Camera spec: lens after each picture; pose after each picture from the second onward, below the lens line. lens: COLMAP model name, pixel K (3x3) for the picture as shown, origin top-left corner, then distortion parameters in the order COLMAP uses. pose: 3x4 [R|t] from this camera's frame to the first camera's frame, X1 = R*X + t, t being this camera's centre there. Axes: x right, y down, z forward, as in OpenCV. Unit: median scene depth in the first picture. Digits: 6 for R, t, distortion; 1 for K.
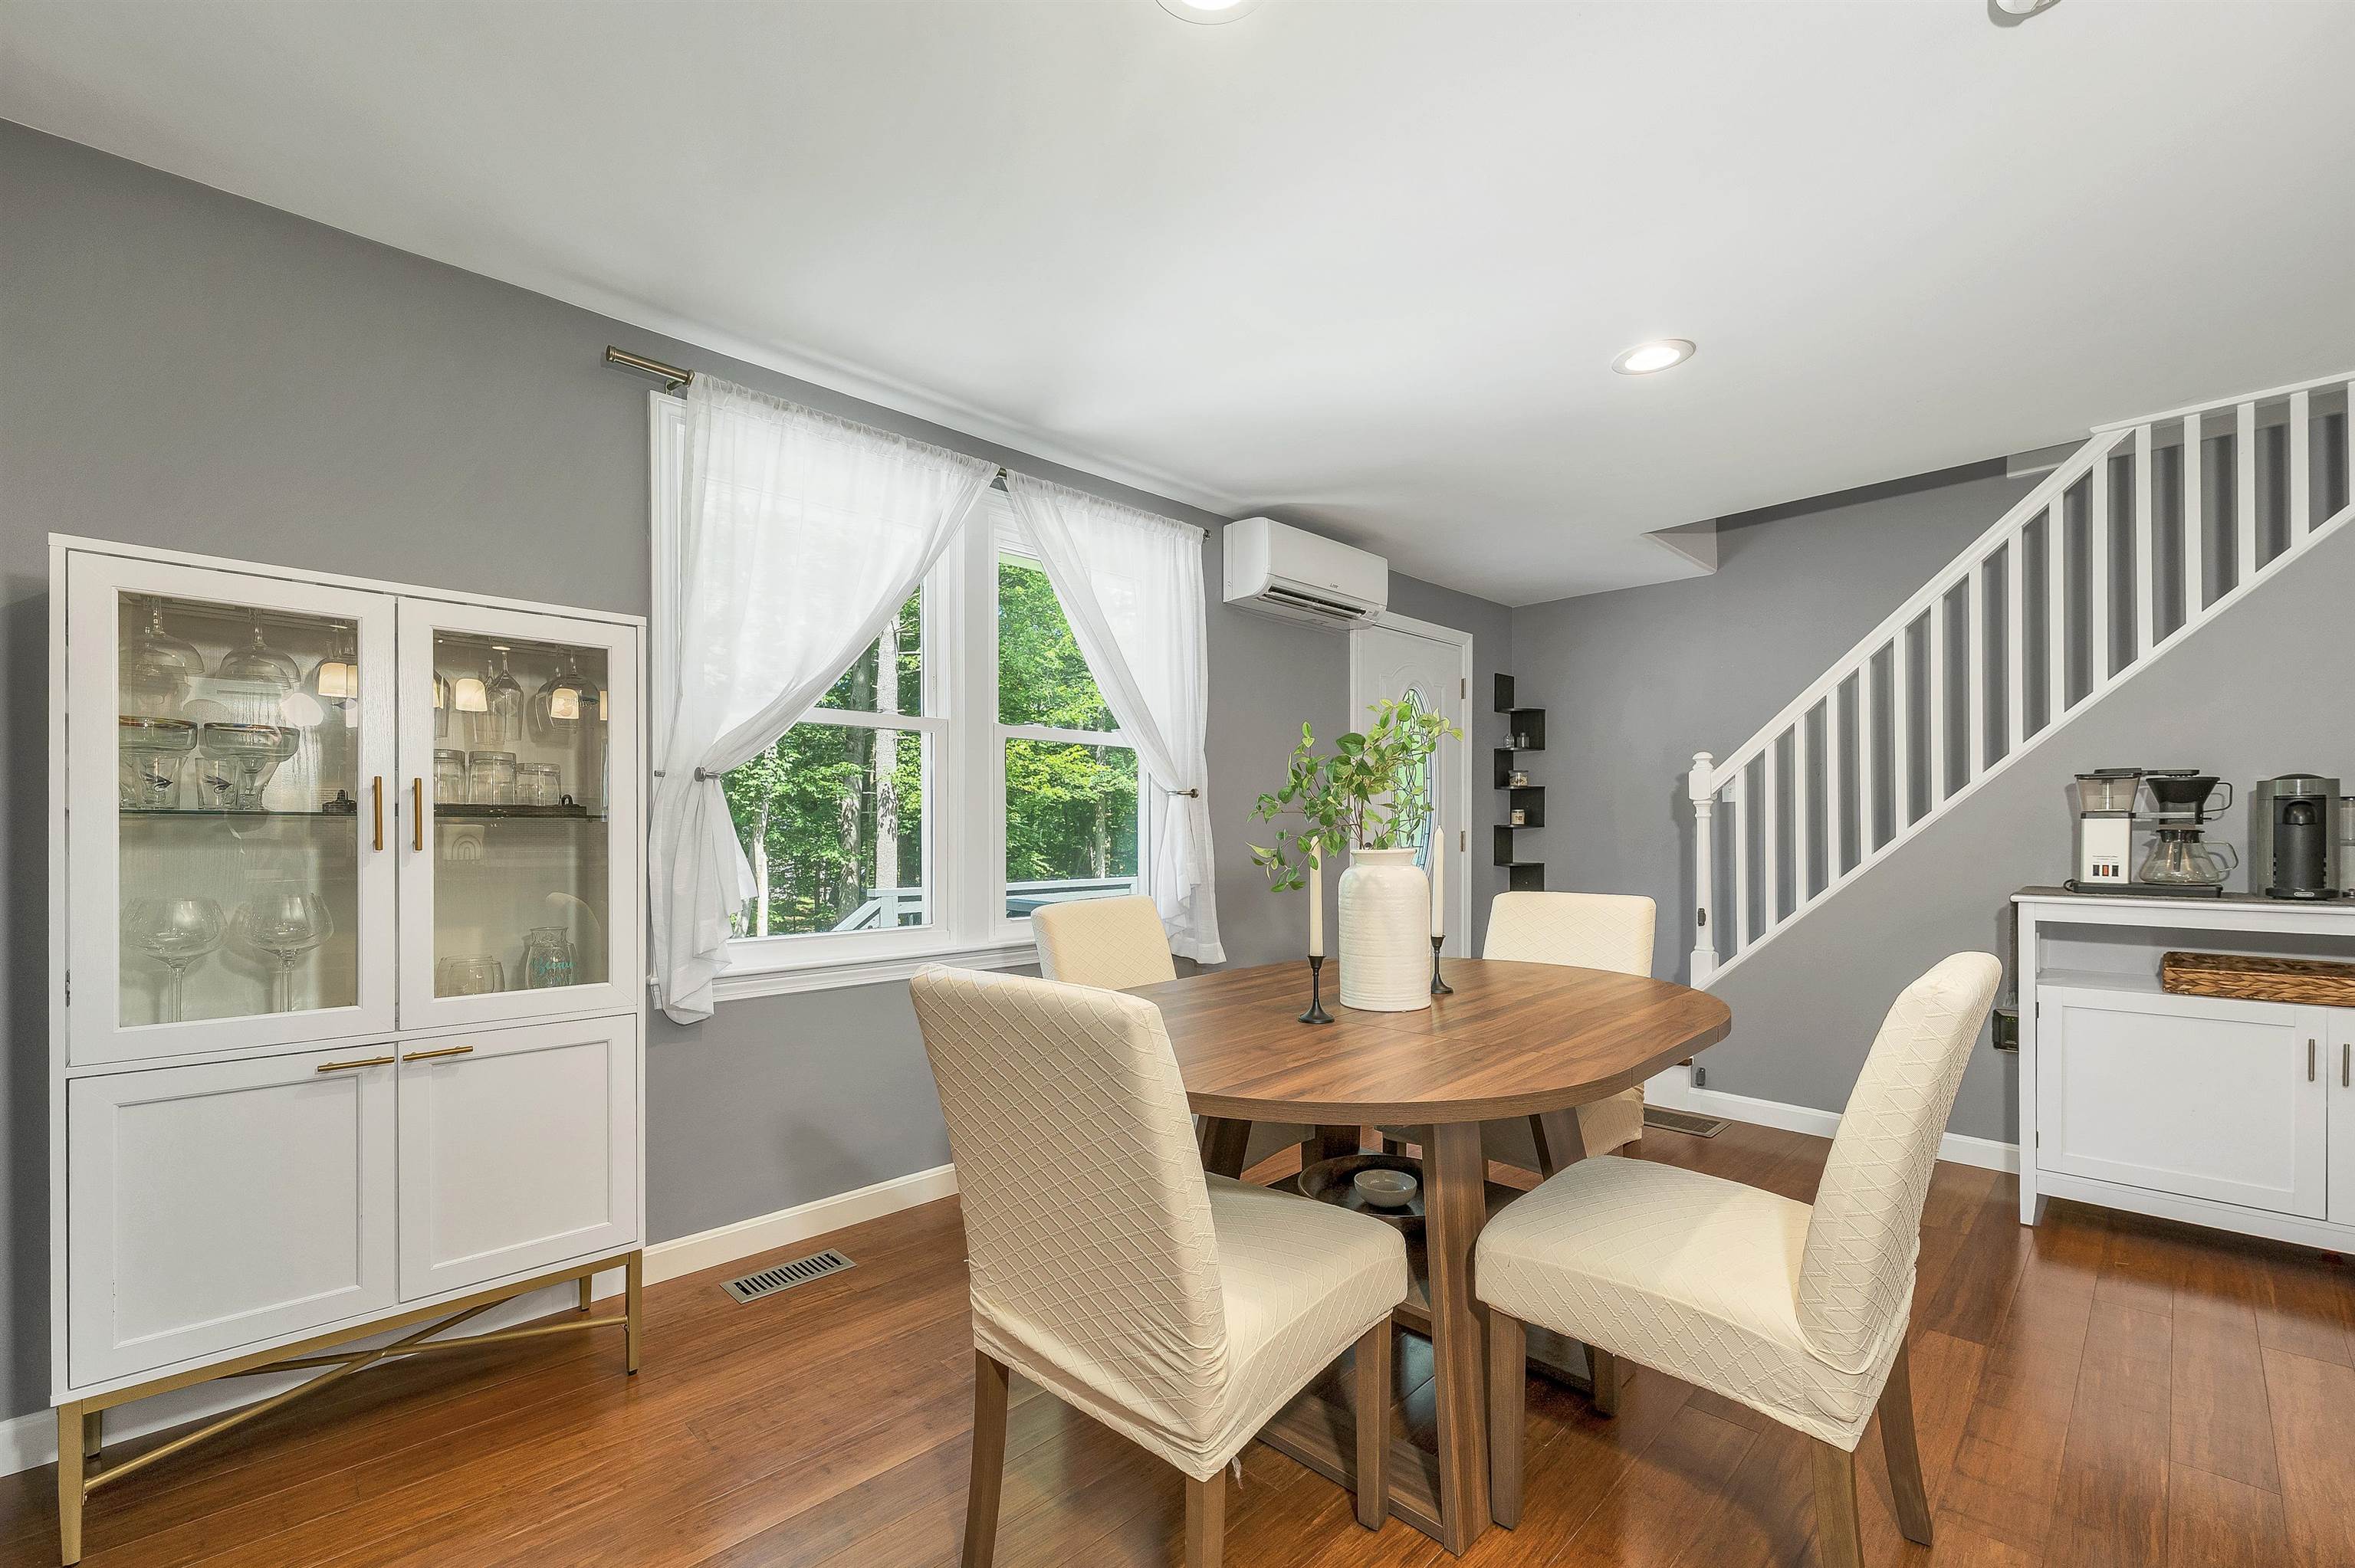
lens RADIAL K [[988.1, 0, 1174.6], [0, 988.1, 834.1], [0, 0, 1]] dist [0.006768, -0.001321]
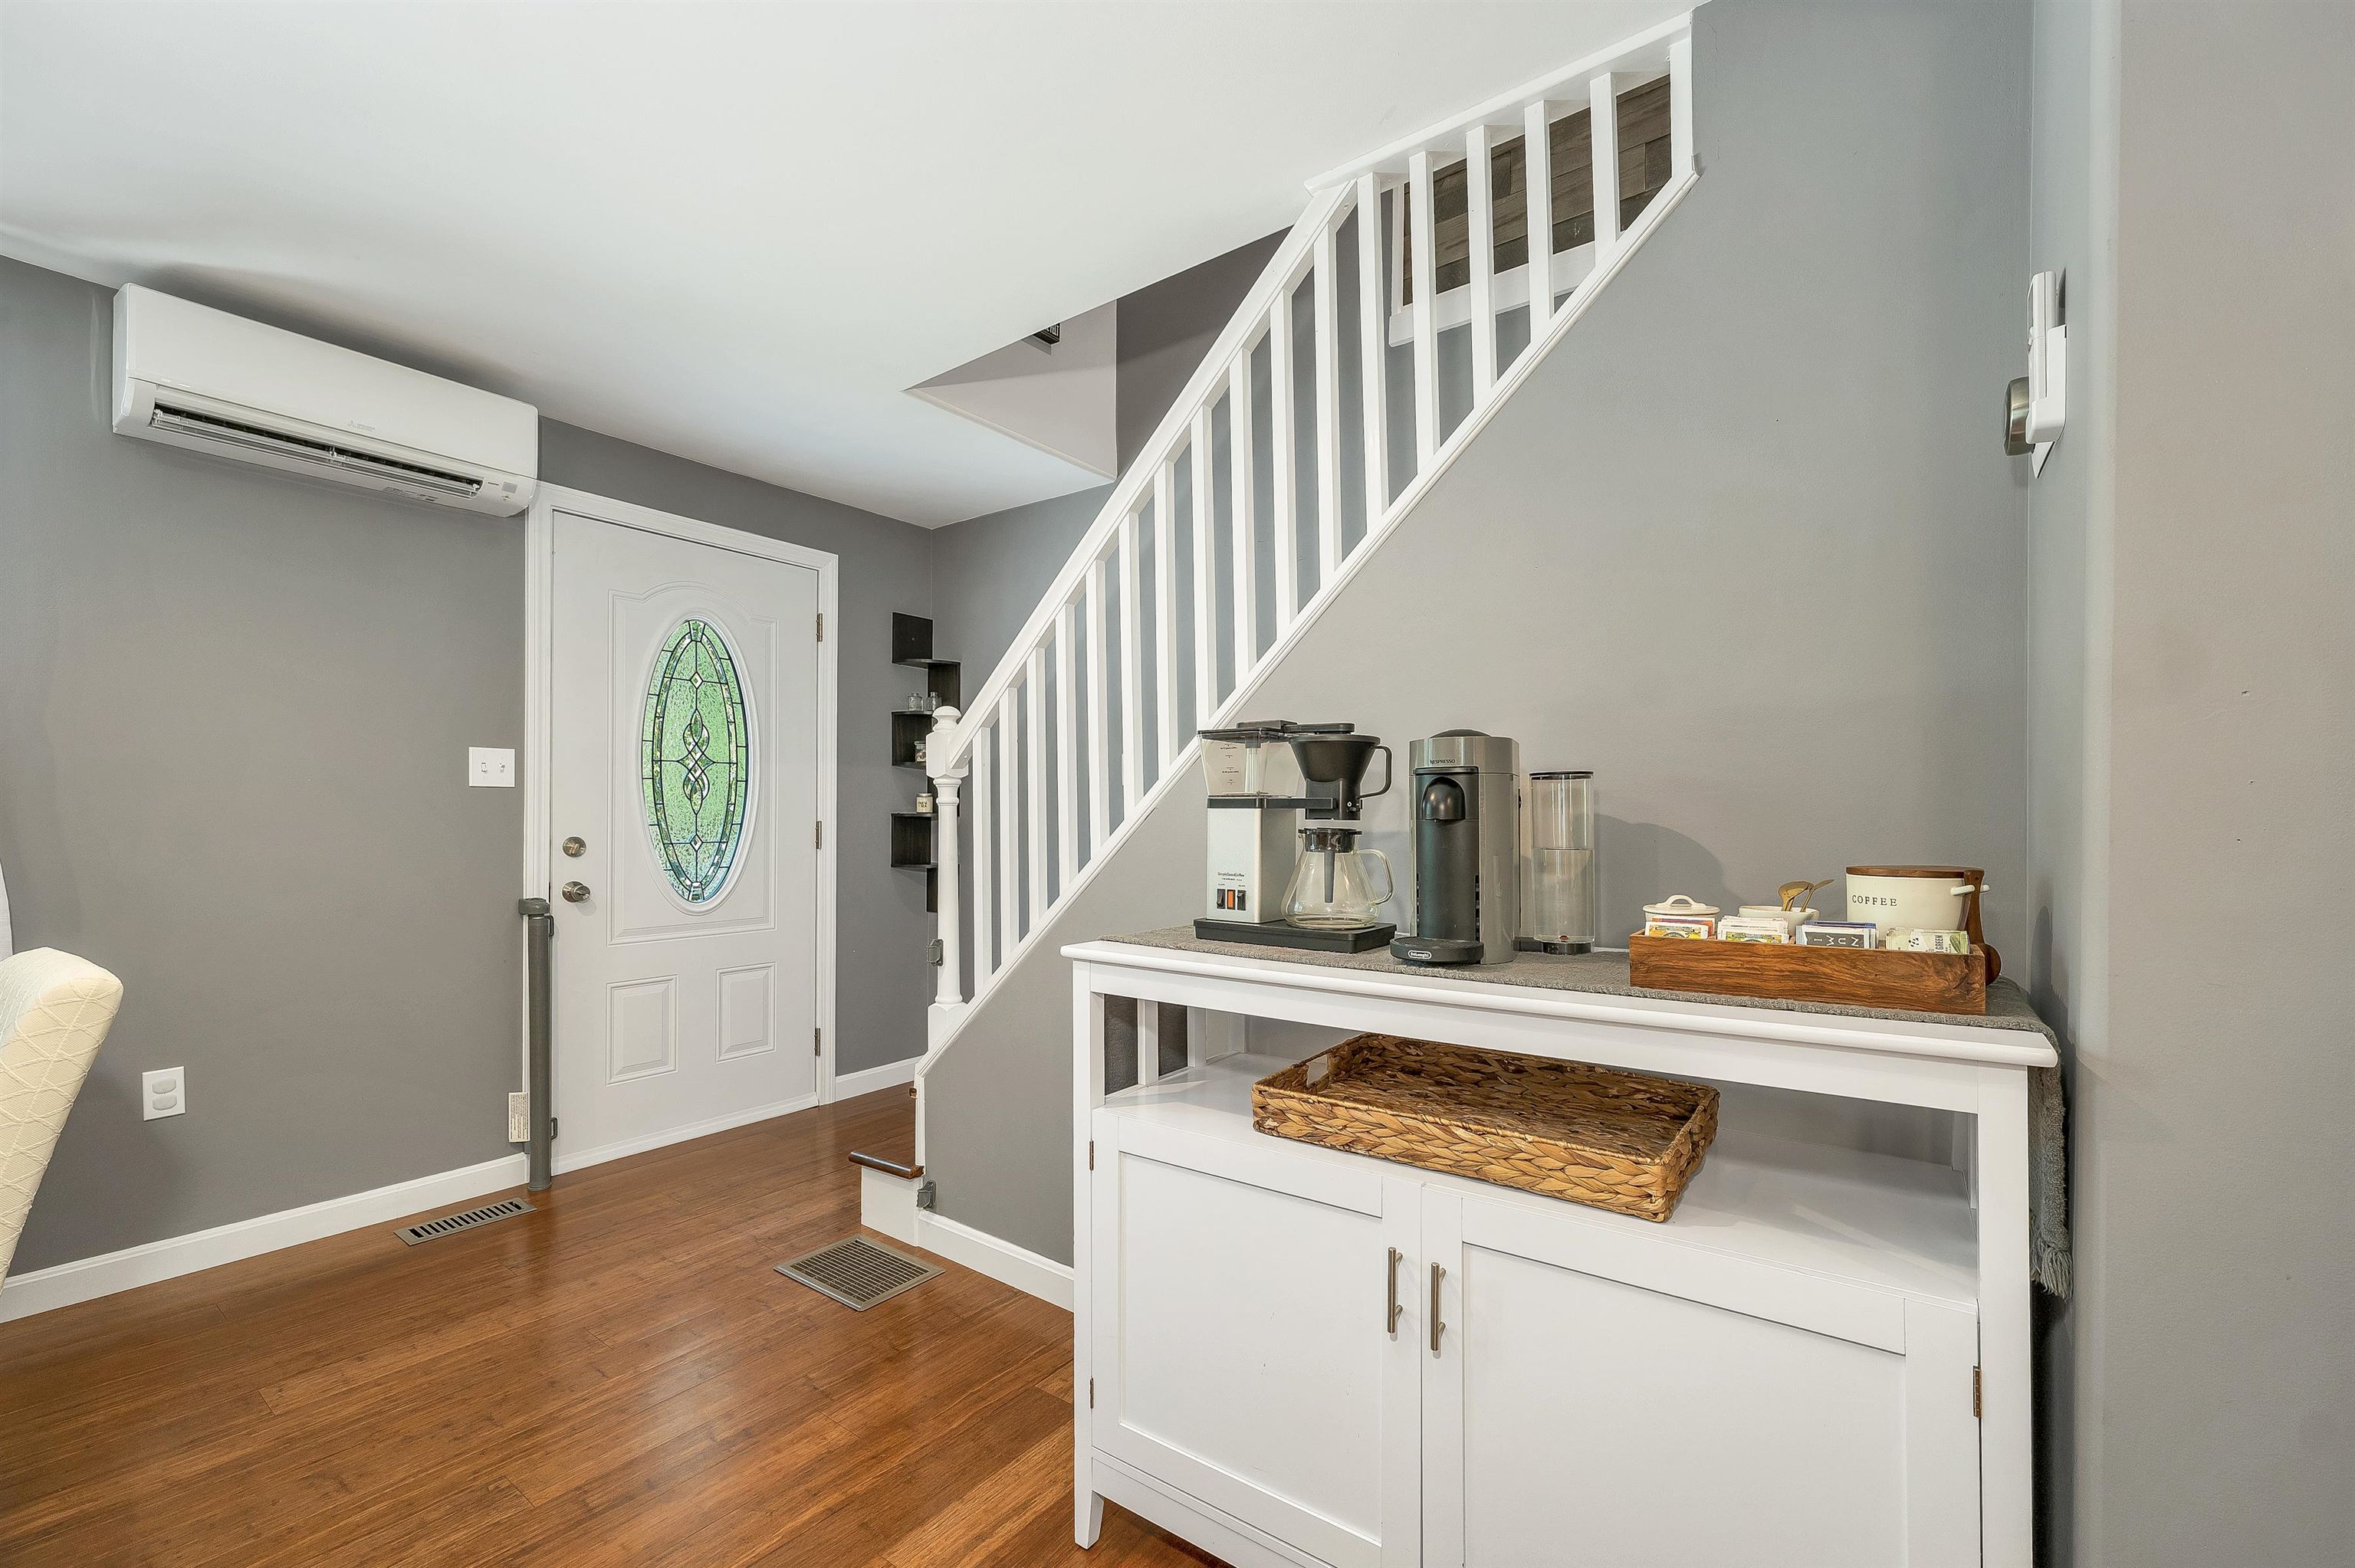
lens RADIAL K [[988.1, 0, 1159.9], [0, 988.1, 801.8], [0, 0, 1]] dist [0.006768, -0.001321]
pose [[0.989571, 0.010636, 0.143651, 0.810118], [-0.007715, 0.999752, -0.020876, -0.007029], [-0.143837, 0.019550, 0.989408, 0.440989]]
